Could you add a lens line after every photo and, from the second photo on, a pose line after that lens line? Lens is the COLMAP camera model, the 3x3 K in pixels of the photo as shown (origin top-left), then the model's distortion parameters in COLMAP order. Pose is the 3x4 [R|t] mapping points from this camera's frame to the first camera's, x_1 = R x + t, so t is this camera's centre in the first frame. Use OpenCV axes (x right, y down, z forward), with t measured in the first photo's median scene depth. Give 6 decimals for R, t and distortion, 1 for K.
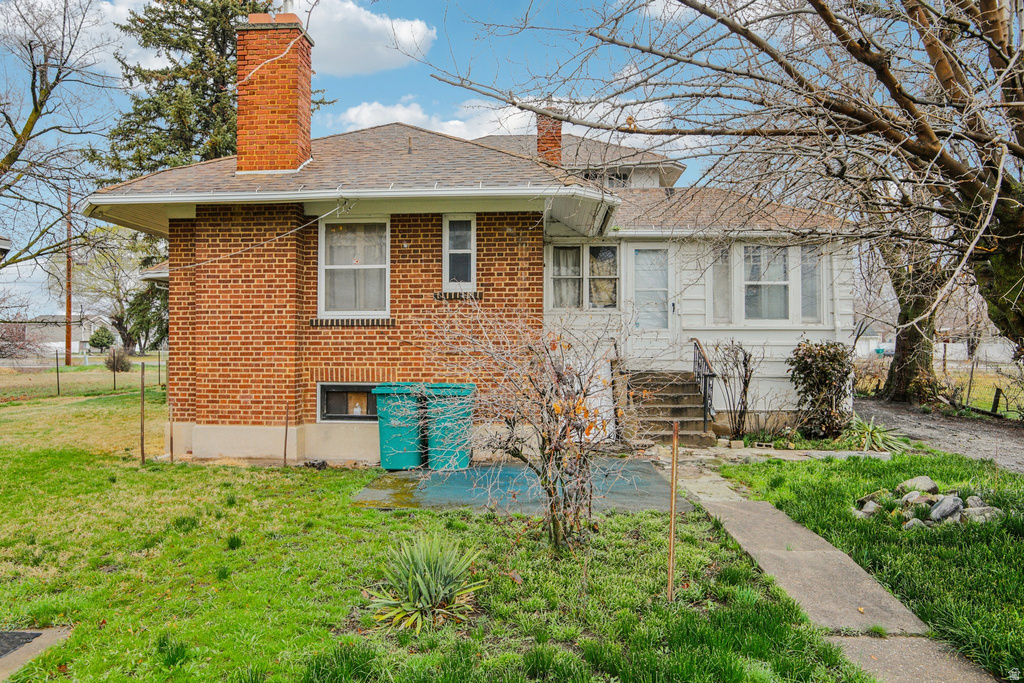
lens RADIAL K [[643.1, 0, 512.0], [0, 643.1, 341.5], [0, 0, 1]] dist [-0.002915, 0.014735]
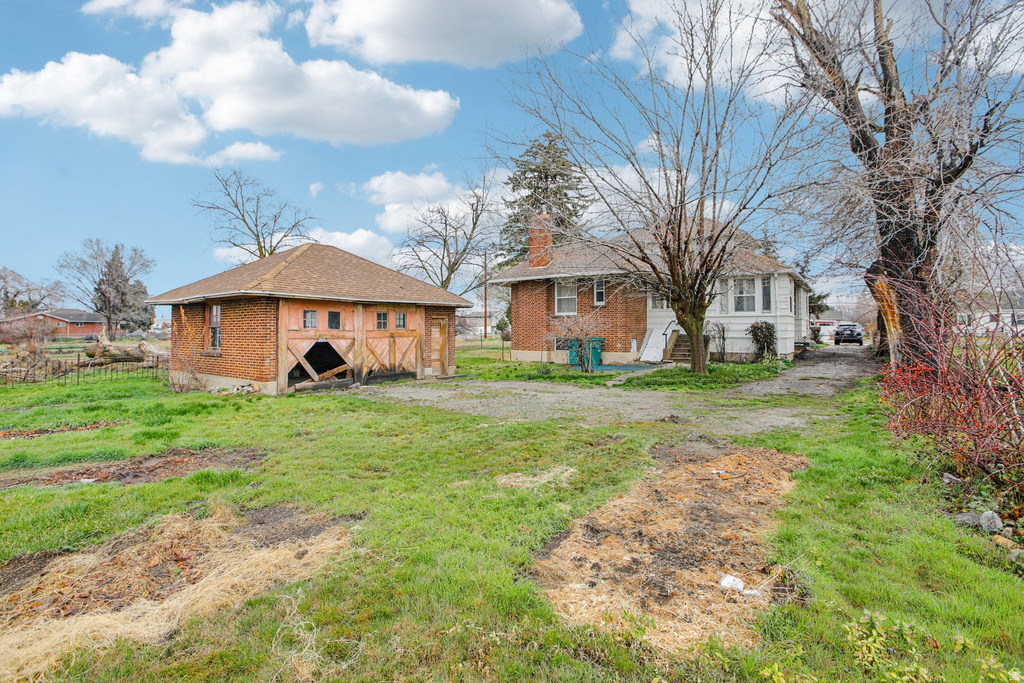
lens RADIAL K [[477.2, 0, 512.0], [0, 477.2, 341.5], [0, 0, 1]] dist [-0.045301, 0.015418]
pose [[0.853326, 0.011167, -0.521259, 0.705413], [0.005575, 0.999518, 0.030539, 0.016178], [0.521349, -0.028966, 0.852852, -1.015134]]
